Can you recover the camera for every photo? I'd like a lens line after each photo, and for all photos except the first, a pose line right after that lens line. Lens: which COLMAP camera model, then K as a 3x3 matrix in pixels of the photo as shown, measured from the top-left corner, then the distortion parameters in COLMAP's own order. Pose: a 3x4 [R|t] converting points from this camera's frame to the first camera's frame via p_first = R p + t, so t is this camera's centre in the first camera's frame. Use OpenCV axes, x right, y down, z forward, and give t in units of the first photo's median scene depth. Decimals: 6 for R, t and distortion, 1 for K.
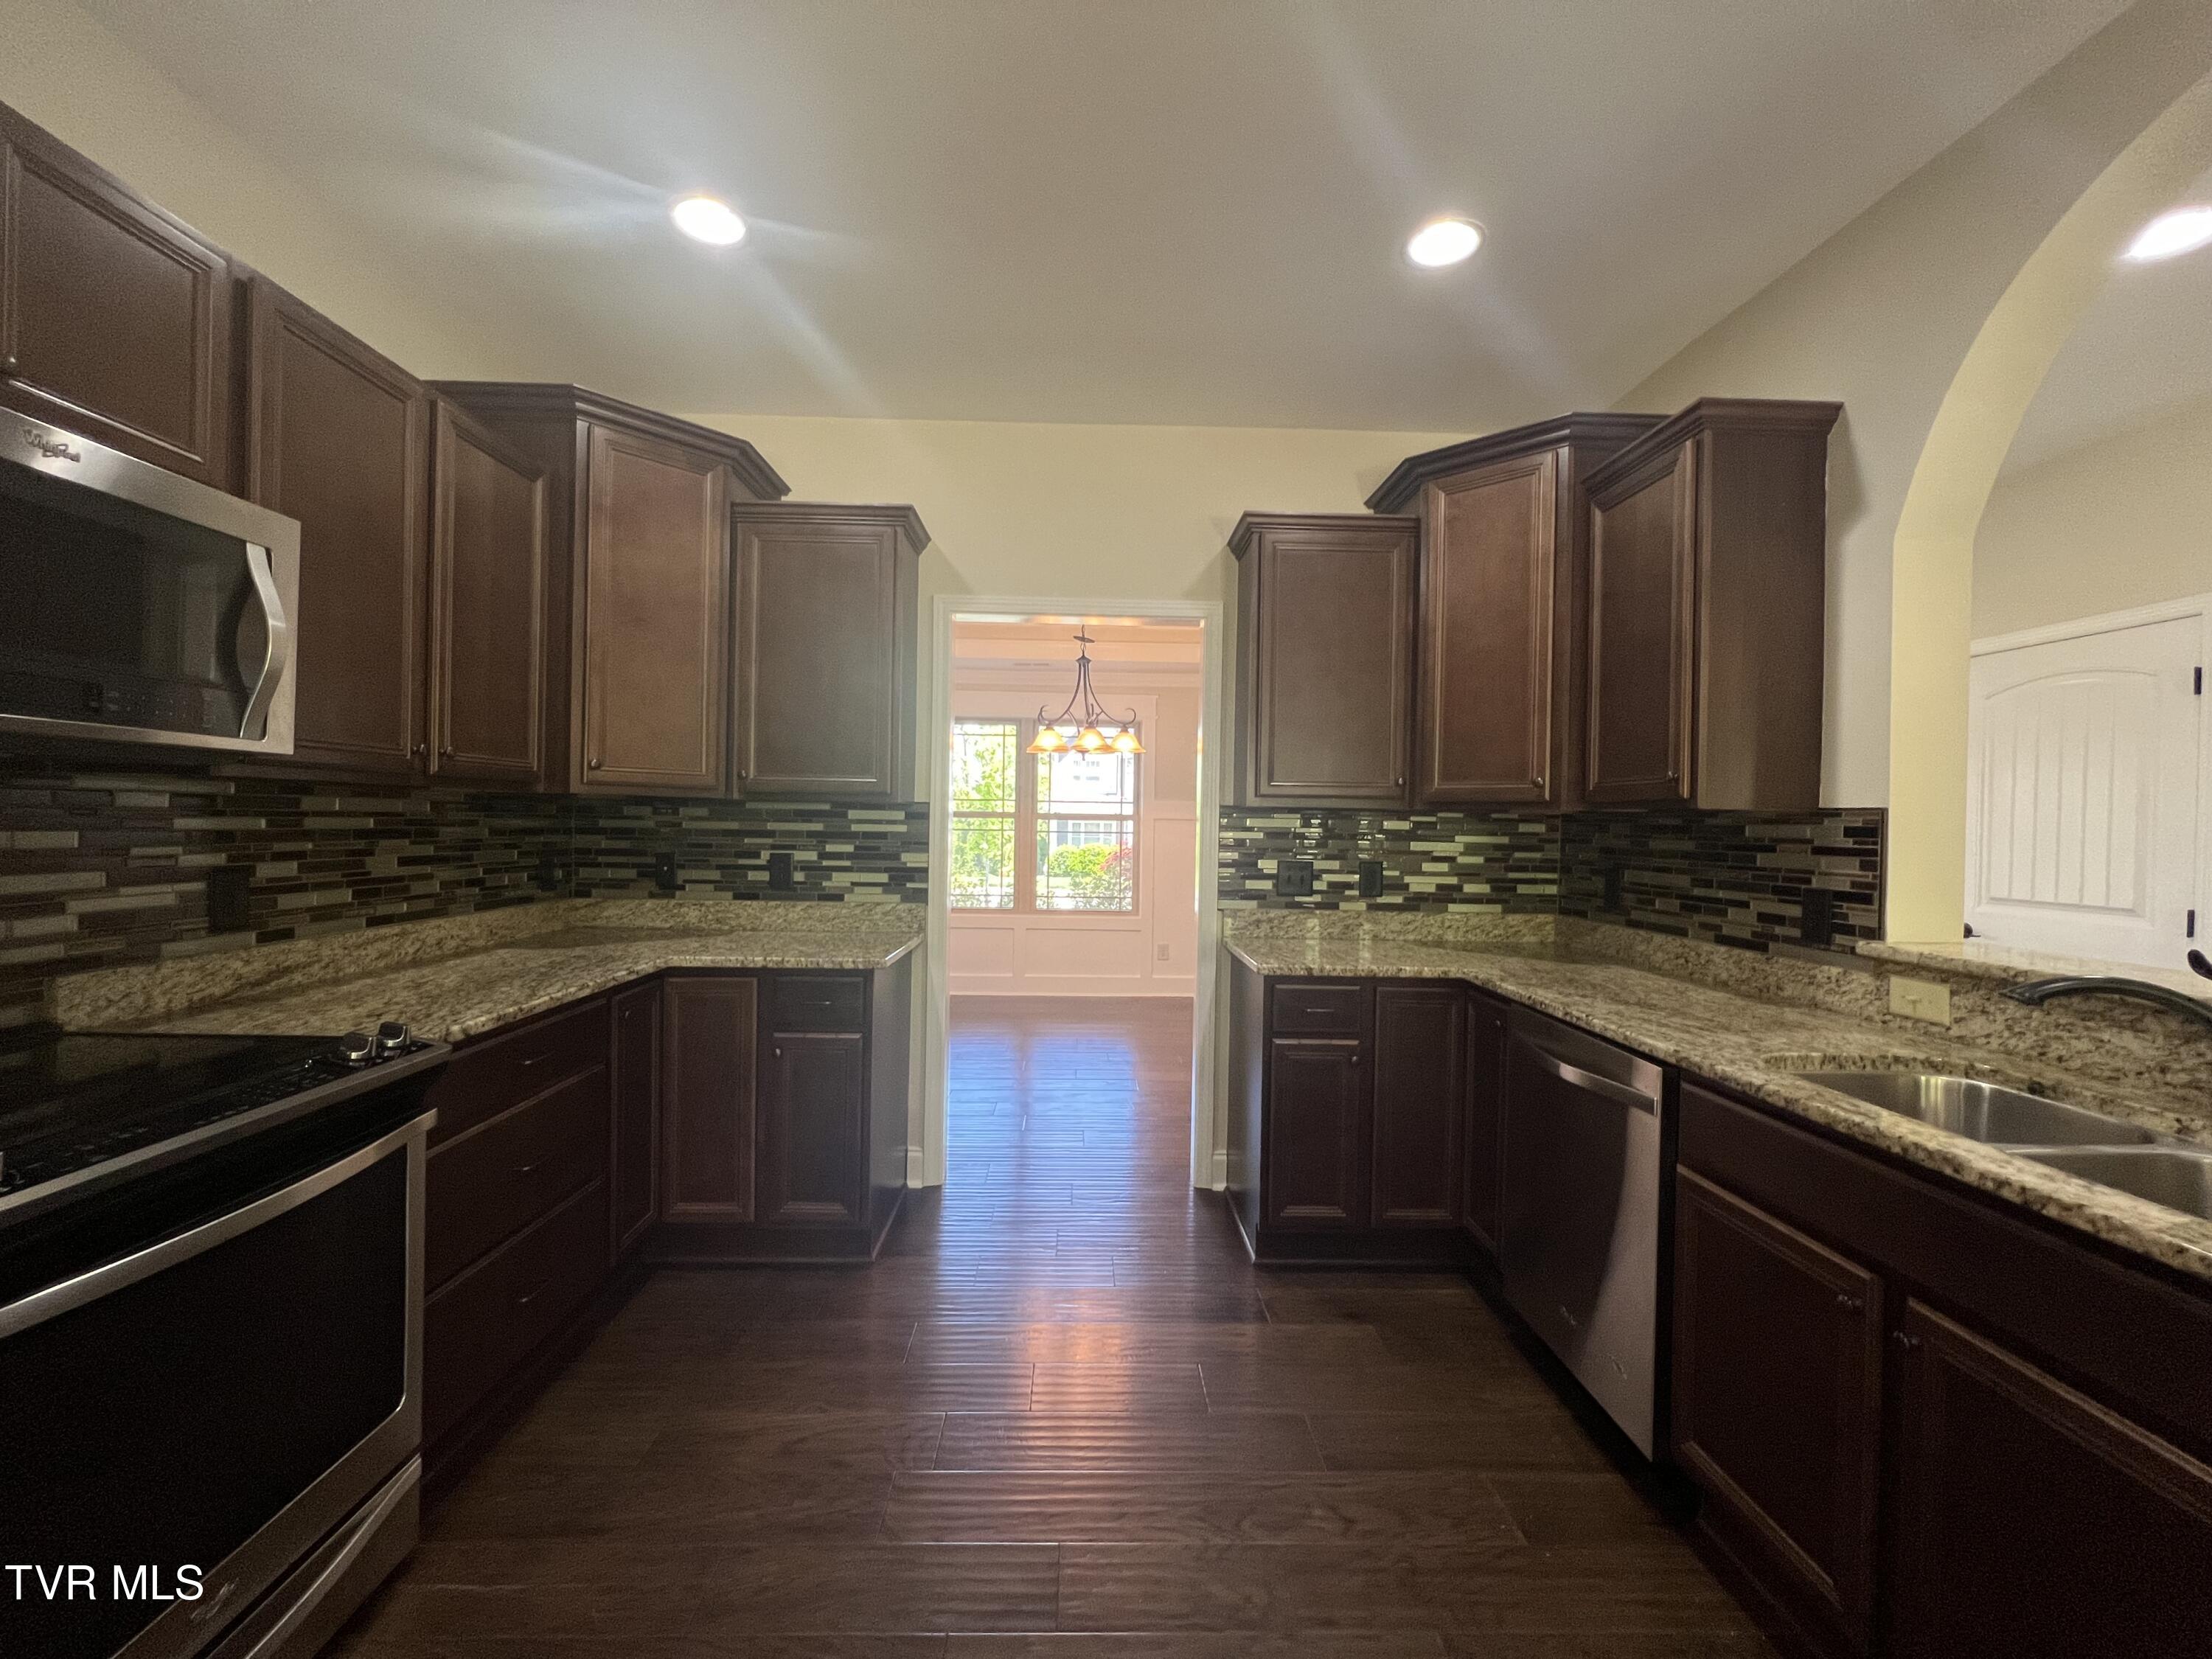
lens RADIAL K [[883.8, 0, 1104.0], [0, 883.8, 828.5], [0, 0, 1]] dist [-0.004611, 0.001143]
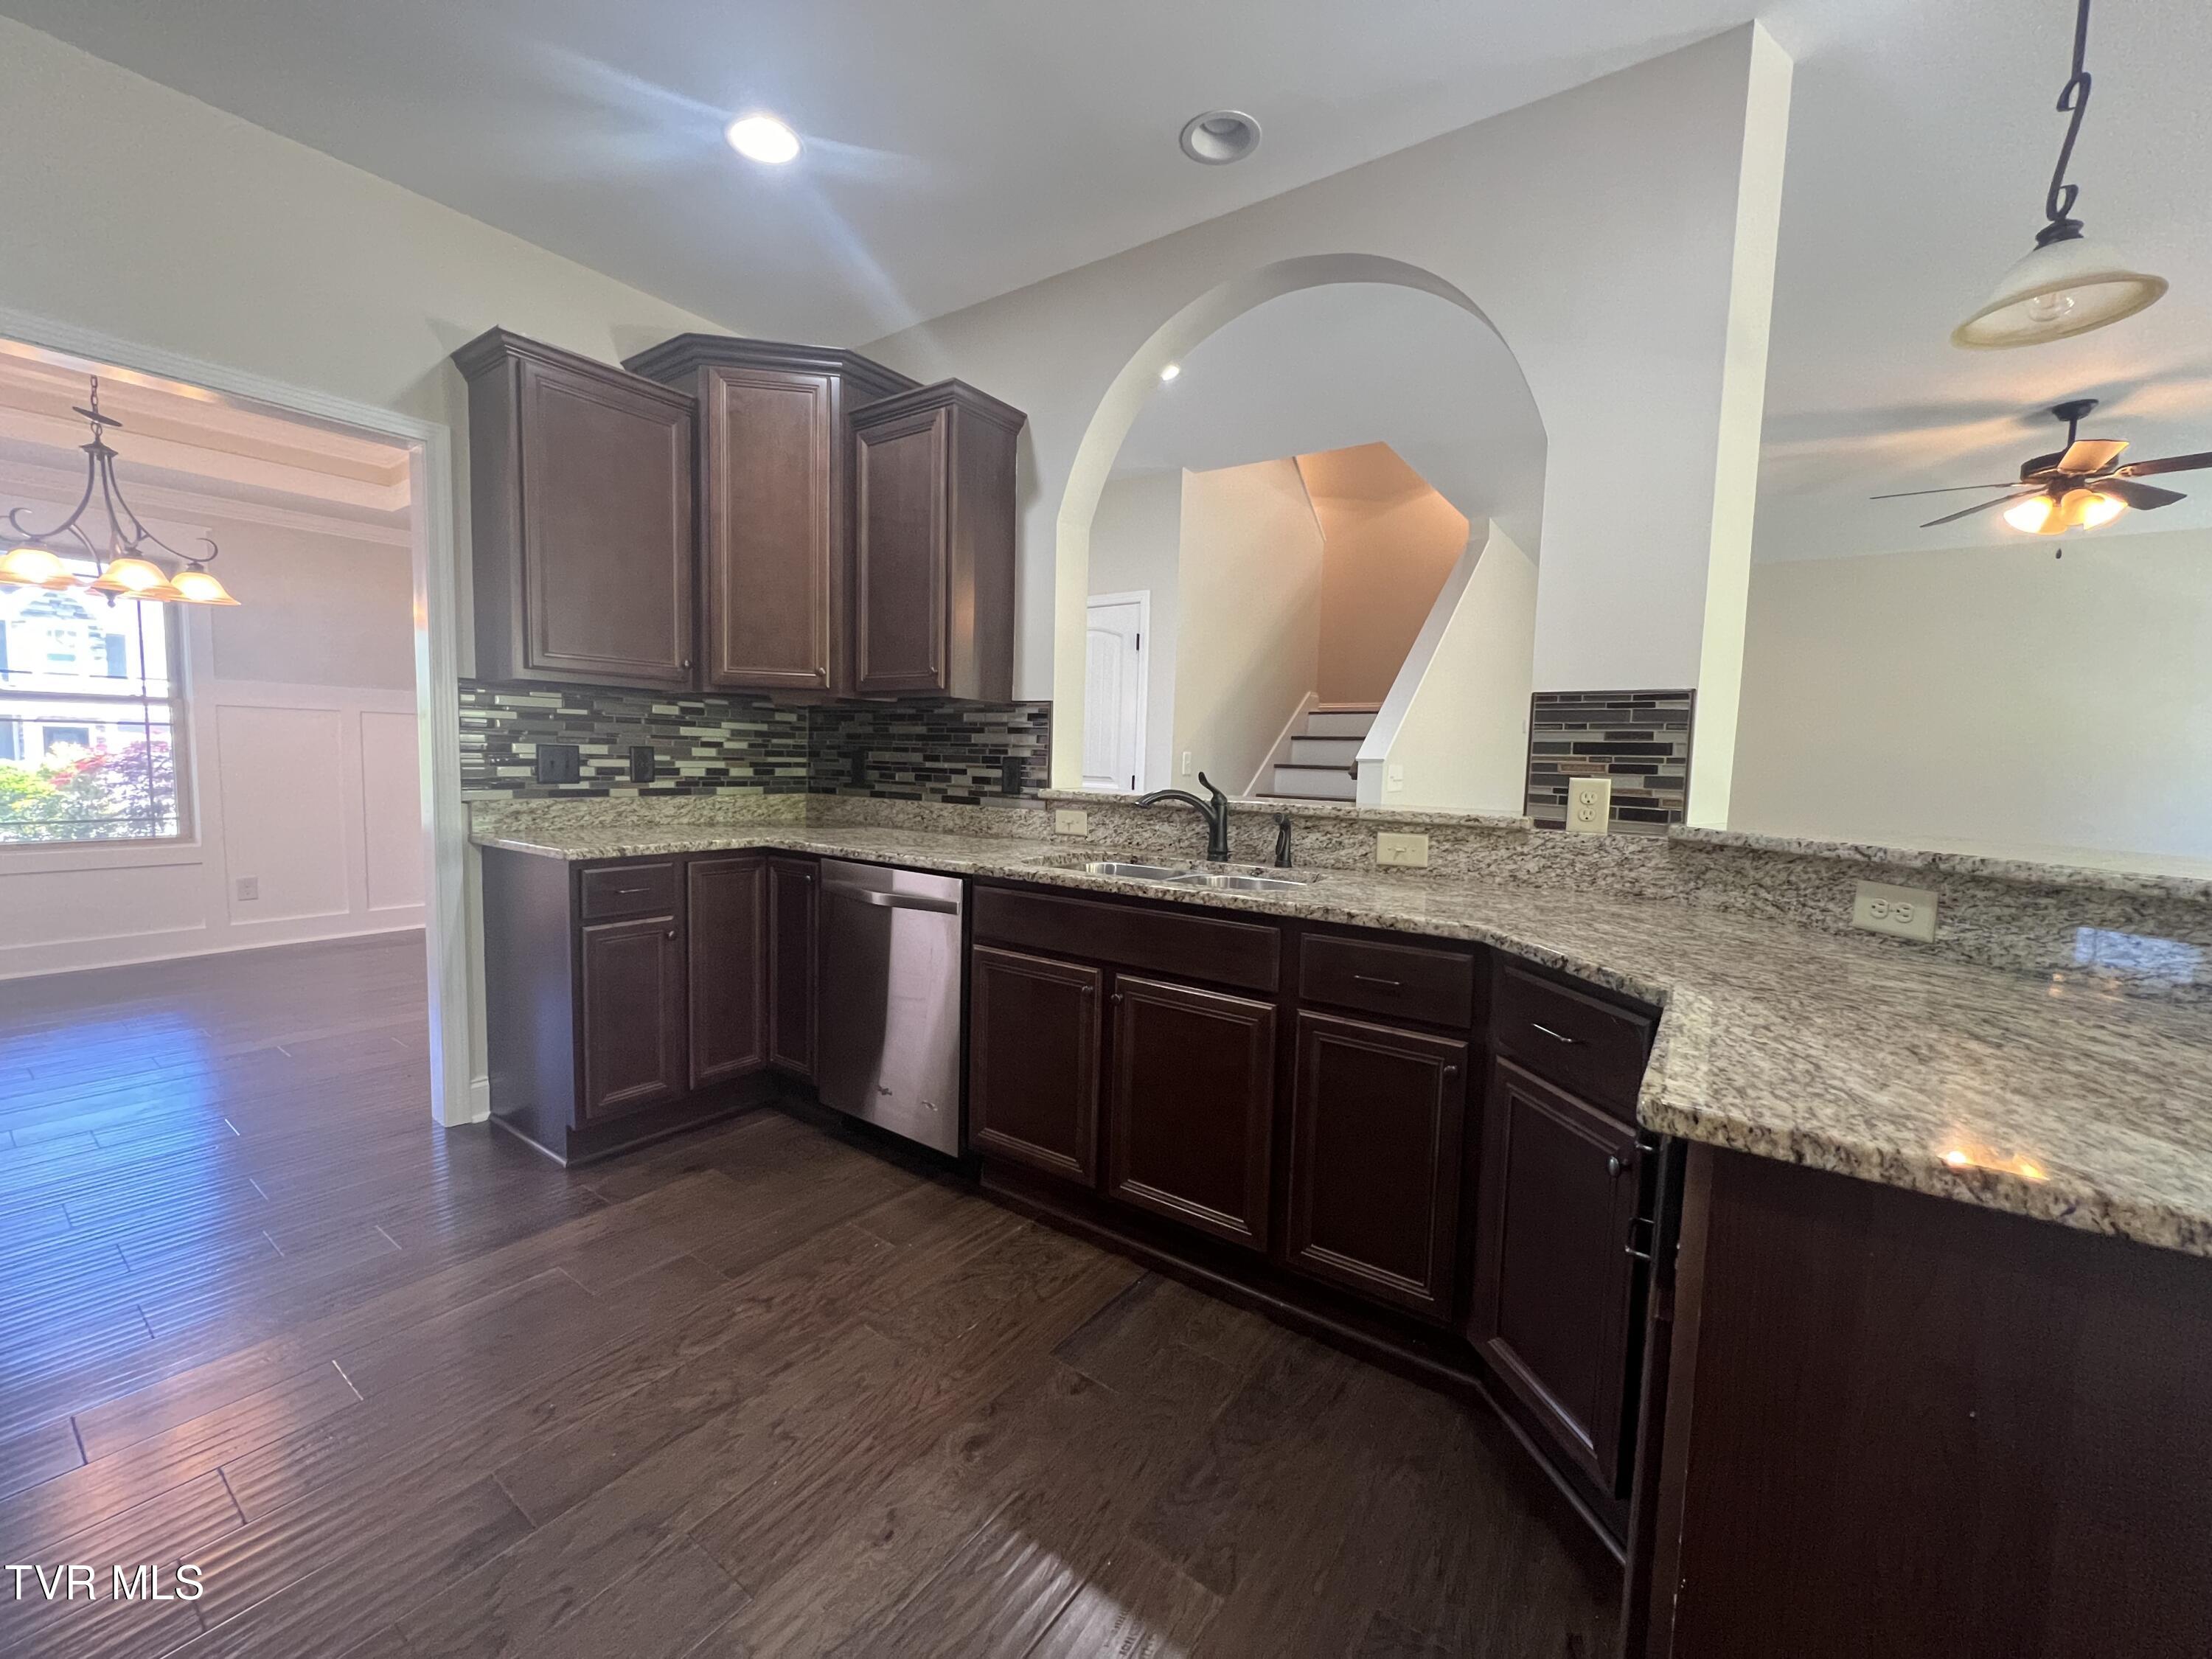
lens RADIAL K [[883.8, 0, 1100.8], [0, 883.8, 827.7], [0, 0, 1]] dist [-0.004611, 0.001143]
pose [[0.603290, -0.067293, 0.794678, -0.238313], [-0.009493, 0.995757, 0.091527, 0.045040], [-0.797465, -0.062761, 0.600092, 0.001714]]
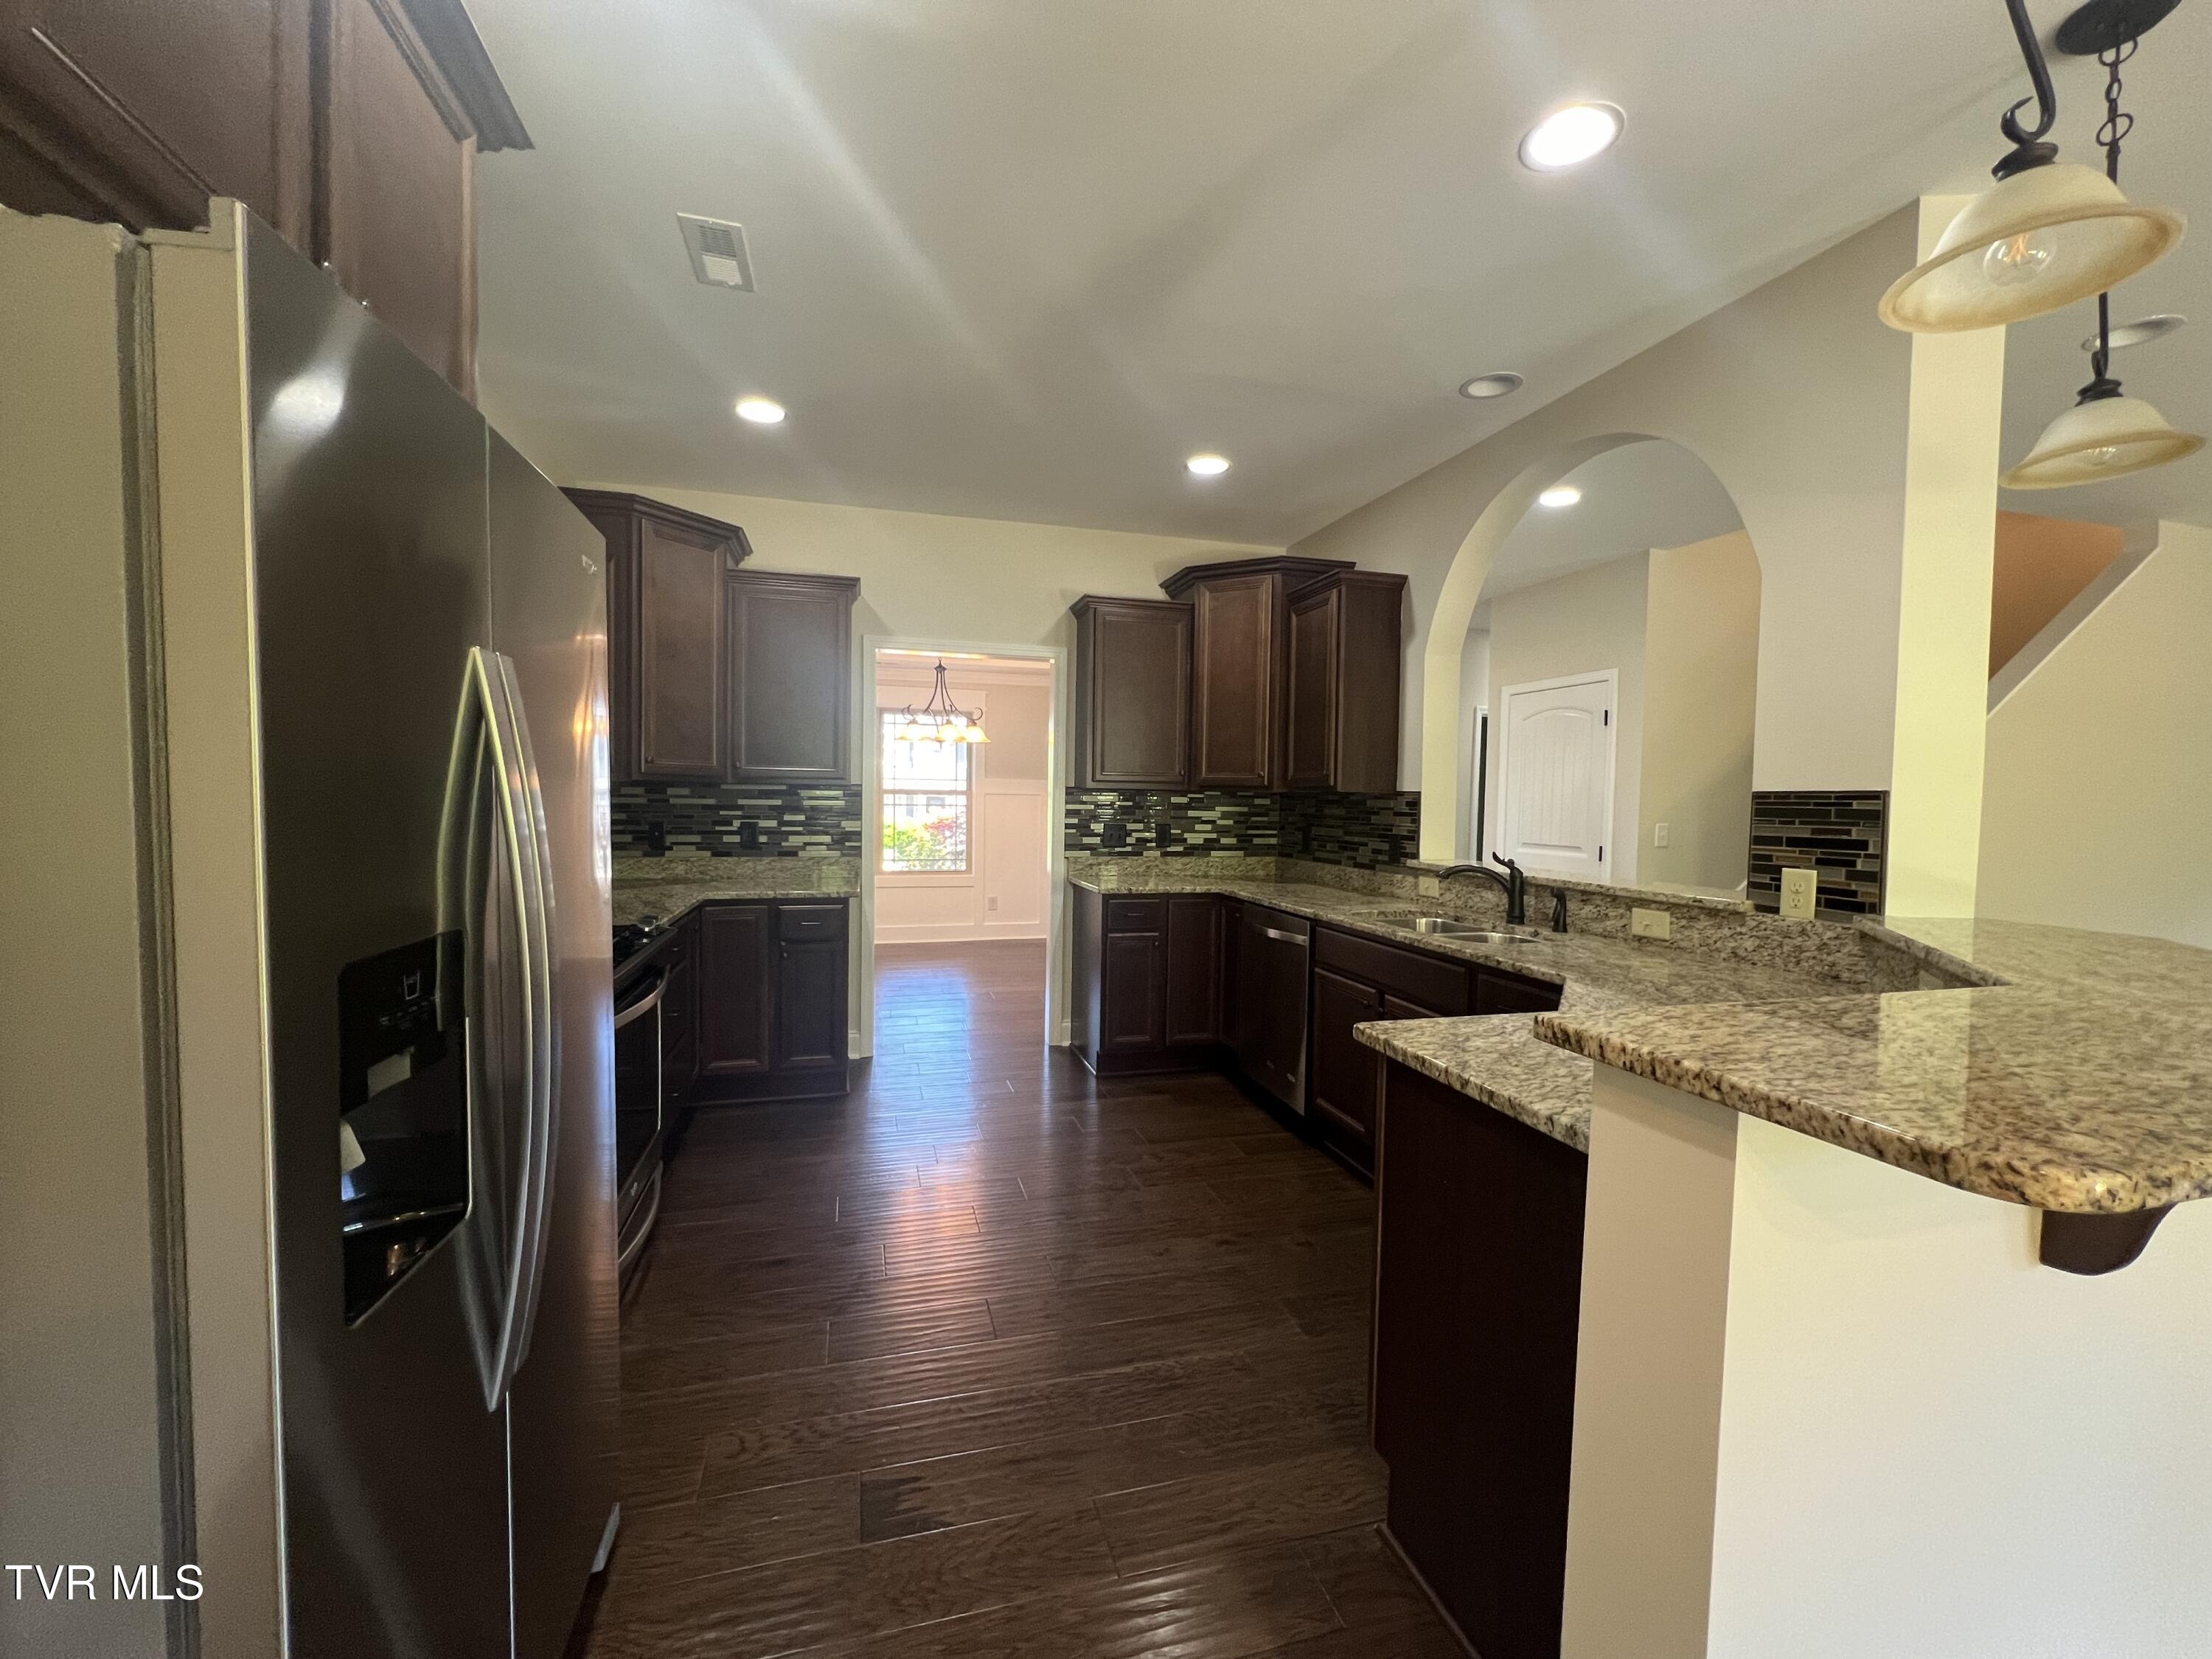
lens RADIAL K [[883.8, 0, 1101.0], [0, 883.8, 830.9], [0, 0, 1]] dist [-0.004611, 0.001143]
pose [[0.970805, -0.011410, 0.239599, -0.224003], [0.003006, 0.999368, 0.035414, -0.006398], [-0.239852, -0.033660, 0.970226, -0.605452]]
